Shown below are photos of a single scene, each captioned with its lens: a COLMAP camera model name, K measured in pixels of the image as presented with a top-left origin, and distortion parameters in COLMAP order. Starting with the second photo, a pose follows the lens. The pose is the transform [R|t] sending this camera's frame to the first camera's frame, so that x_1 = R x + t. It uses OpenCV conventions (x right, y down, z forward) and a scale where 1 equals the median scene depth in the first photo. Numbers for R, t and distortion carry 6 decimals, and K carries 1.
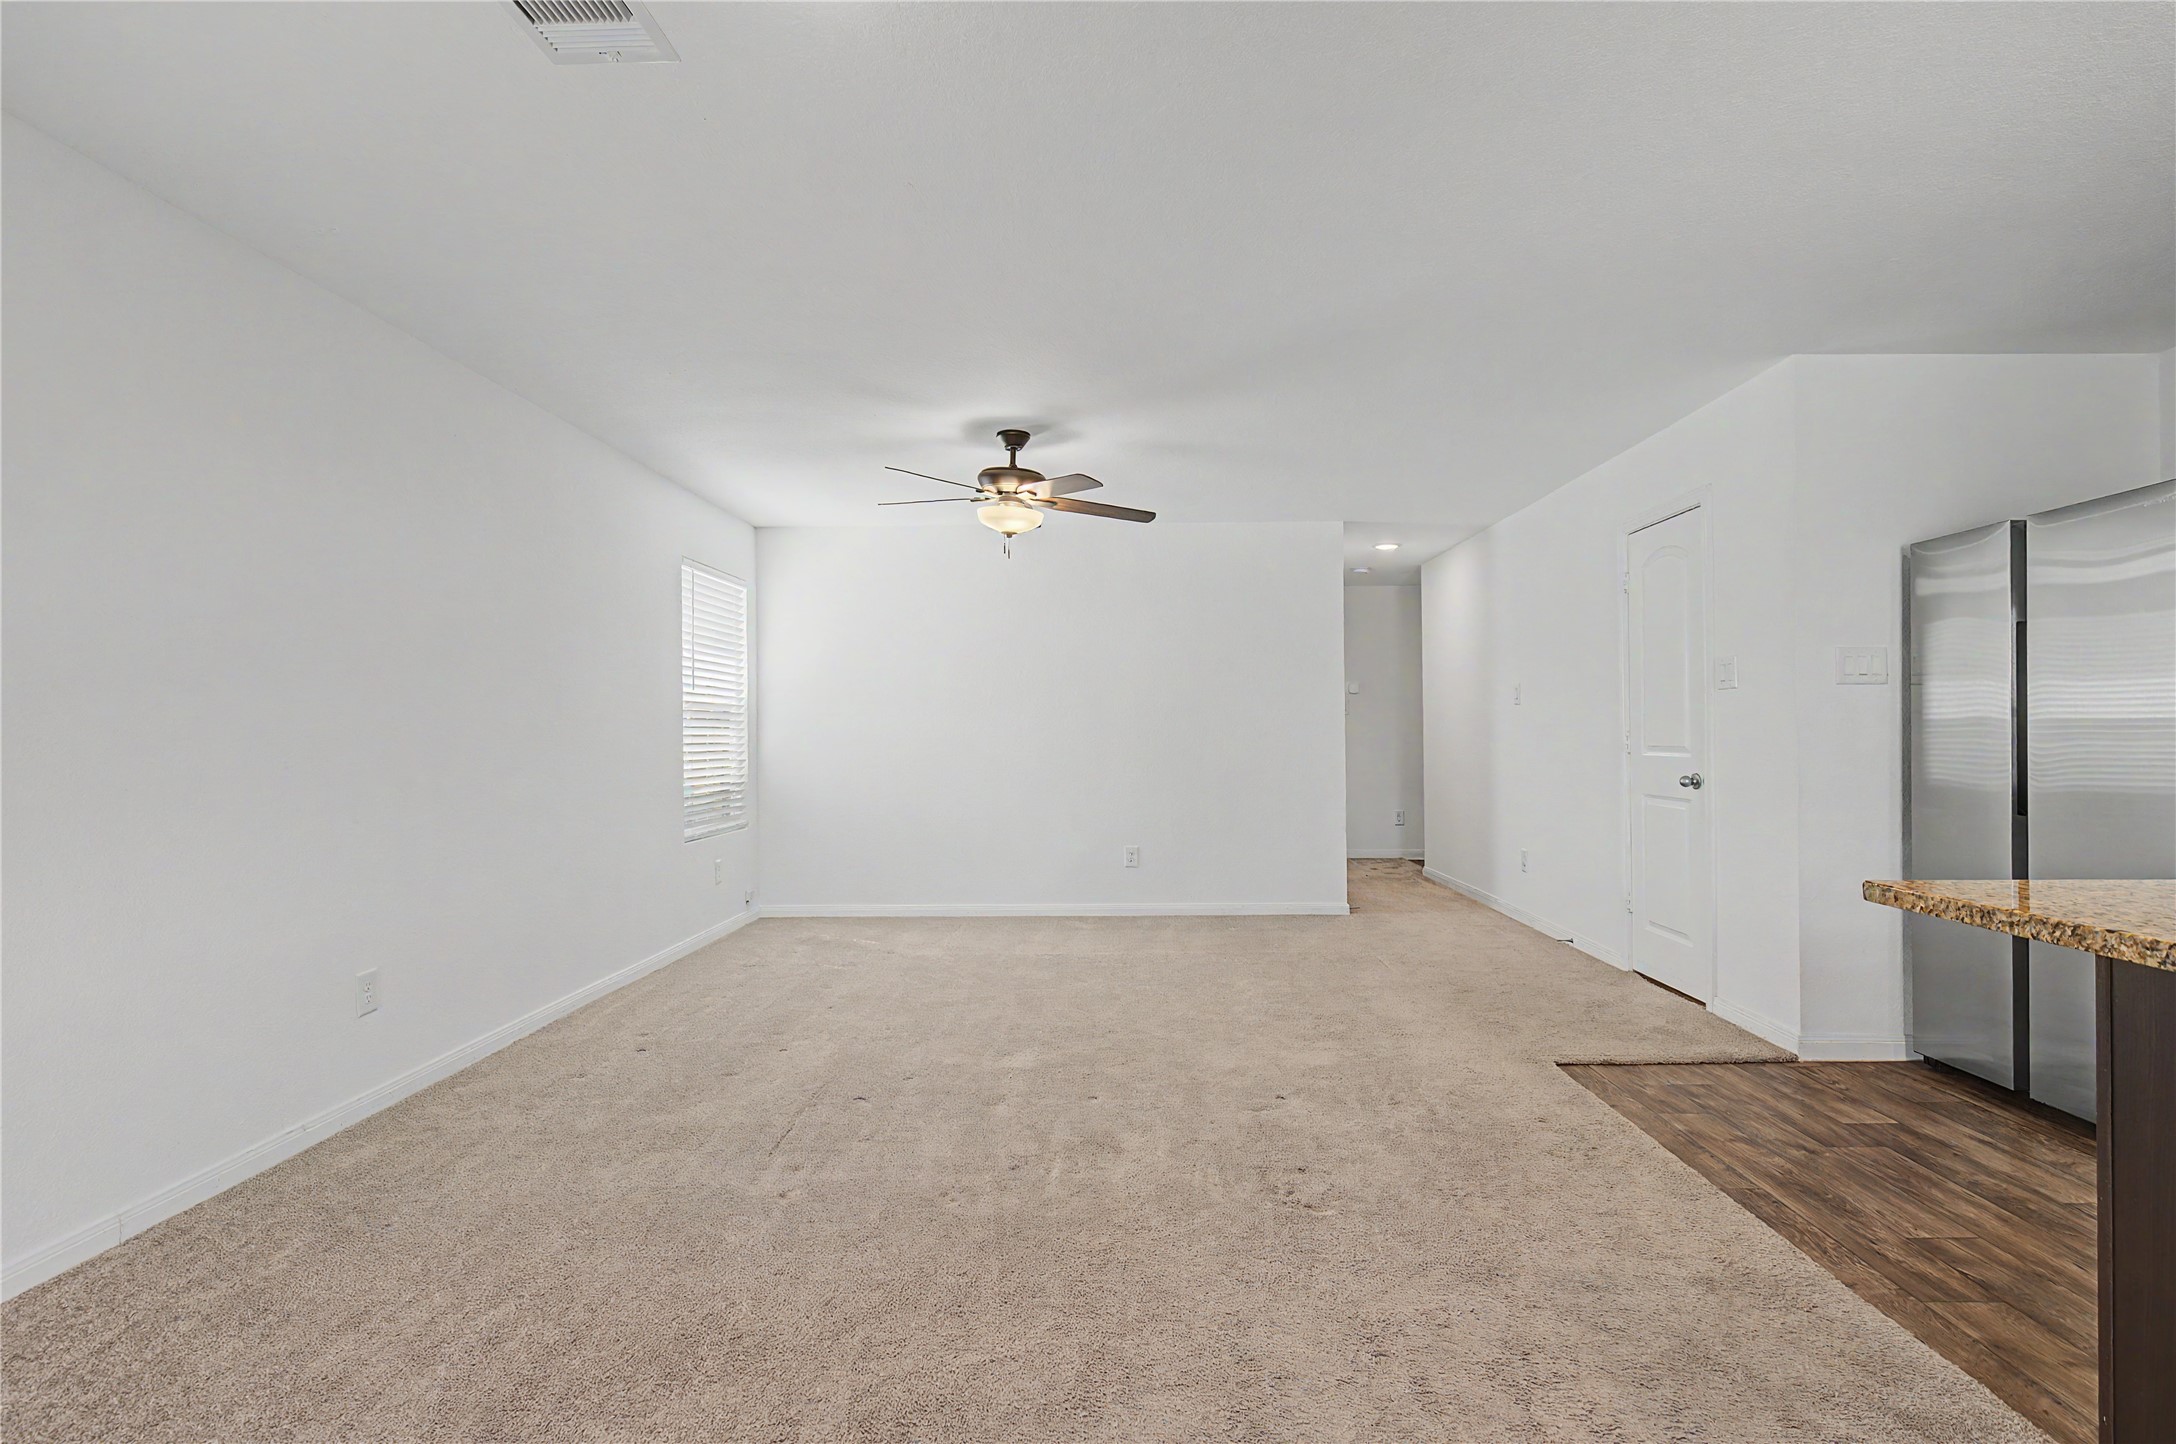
lens RADIAL K [[1003.0, 0, 1088.0], [0, 1003.0, 722.0], [0, 0, 1]] dist [-0.000908, -0.000250]
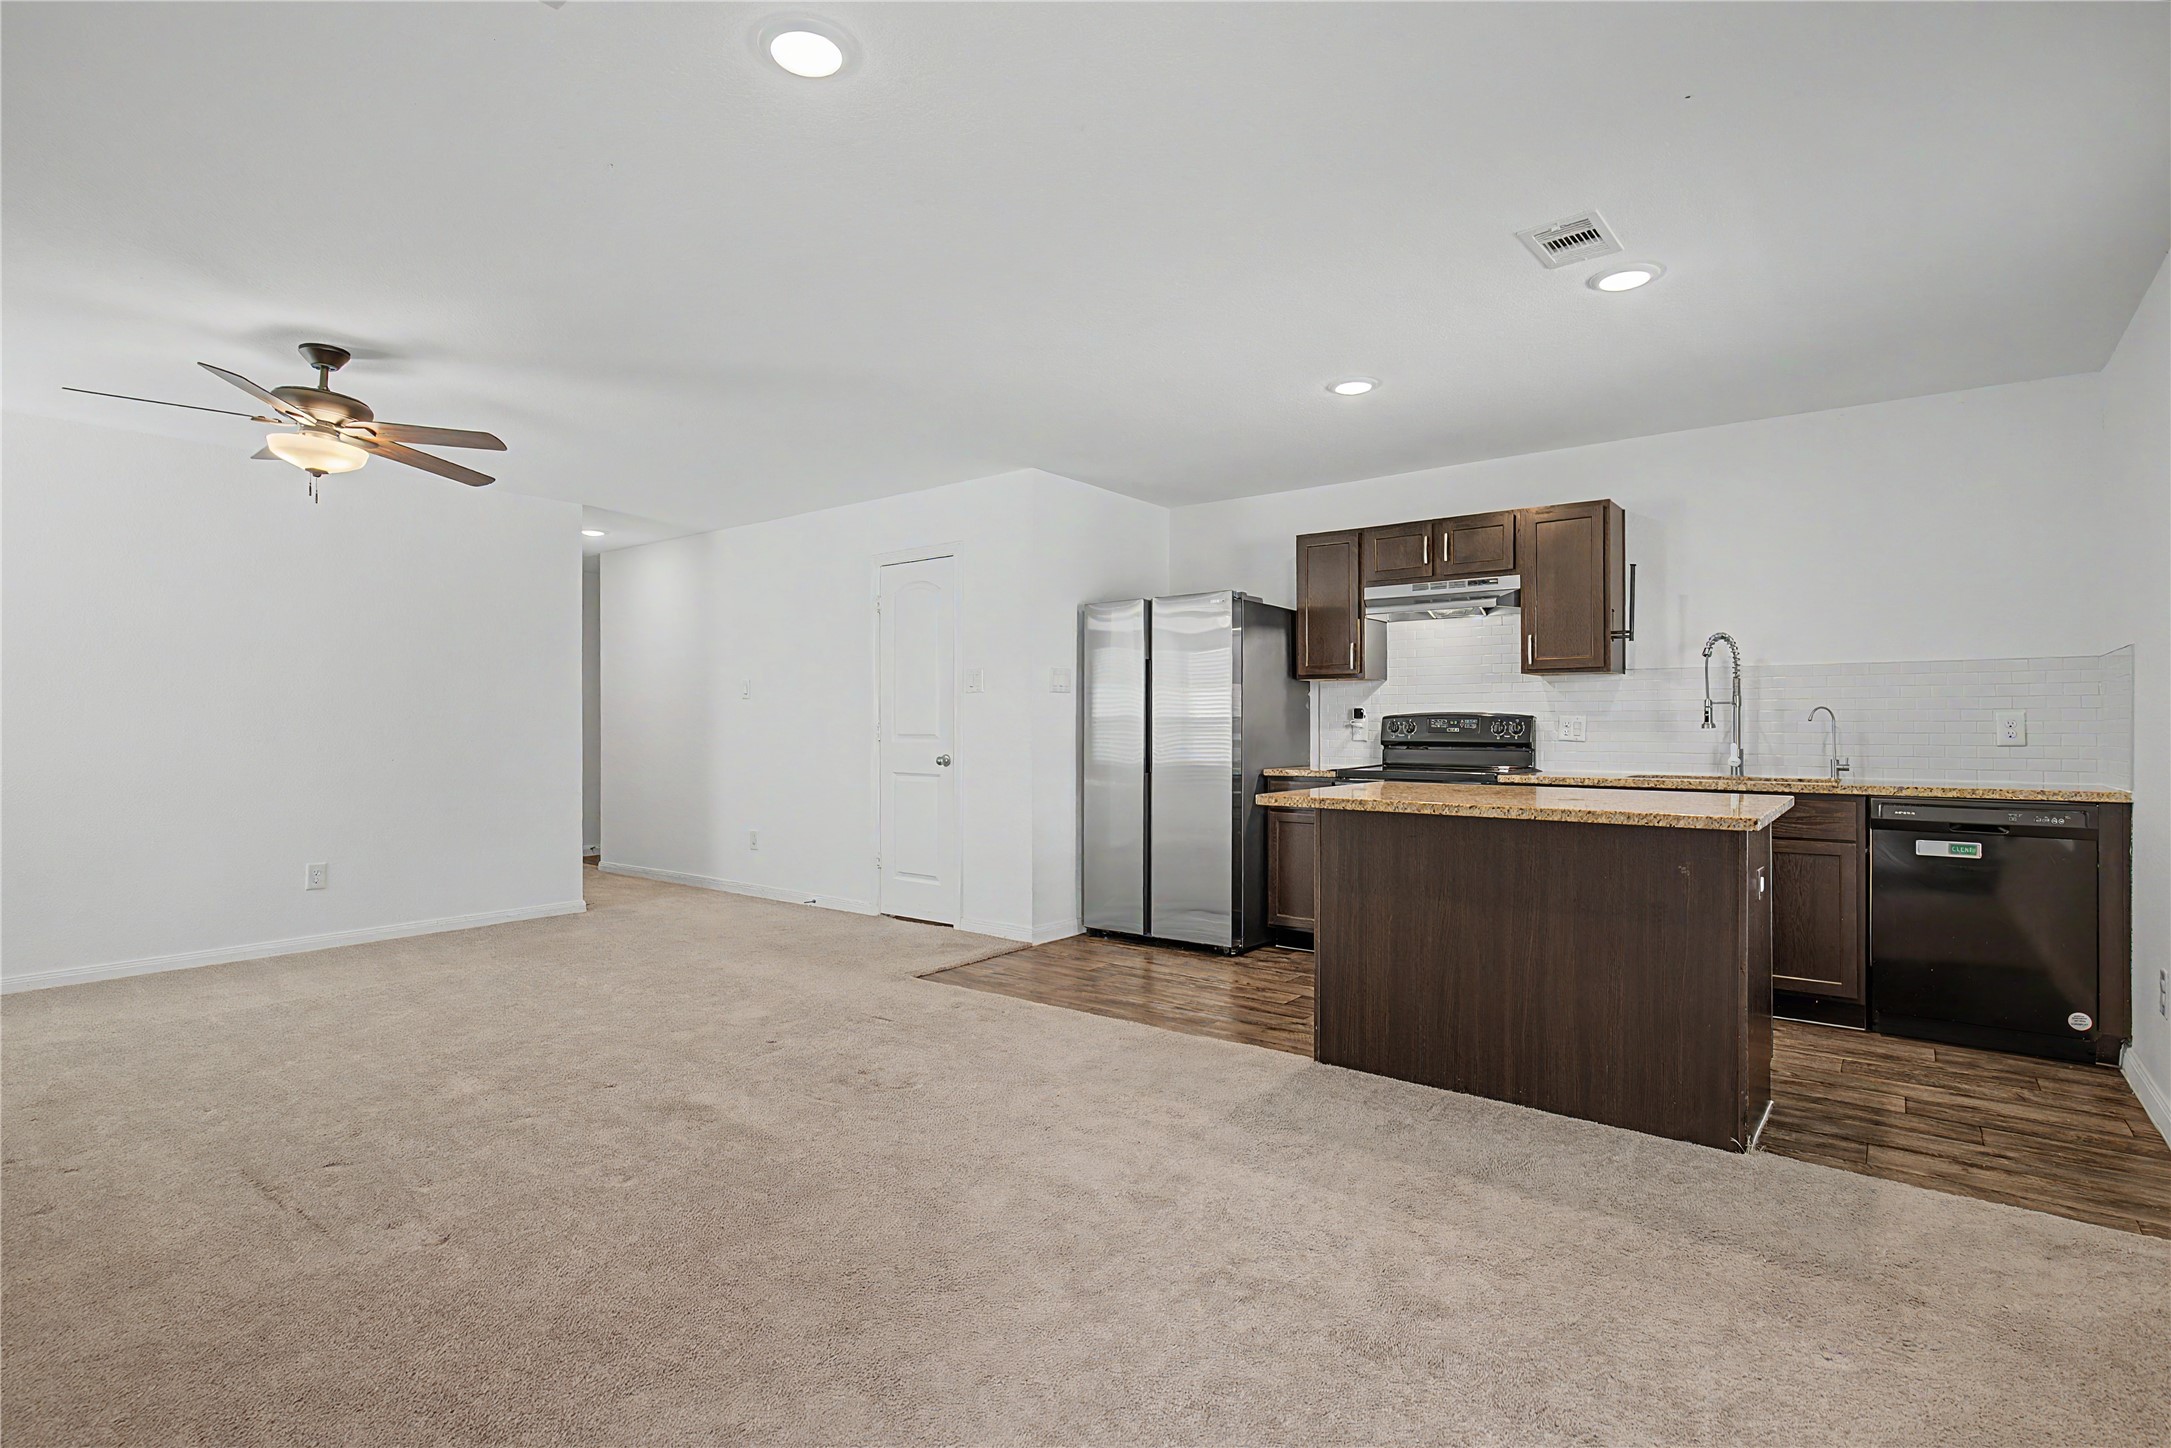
lens RADIAL K [[1054.8, 0, 1085.5], [0, 1054.8, 724.0], [0, 0, 1]] dist [-0.002827, -0.000323]
pose [[0.606373, 0.006859, 0.795151, -0.472562], [-0.011516, 0.999934, 0.000157, 0.008793], [-0.795097, -0.009252, 0.606412, -0.004405]]
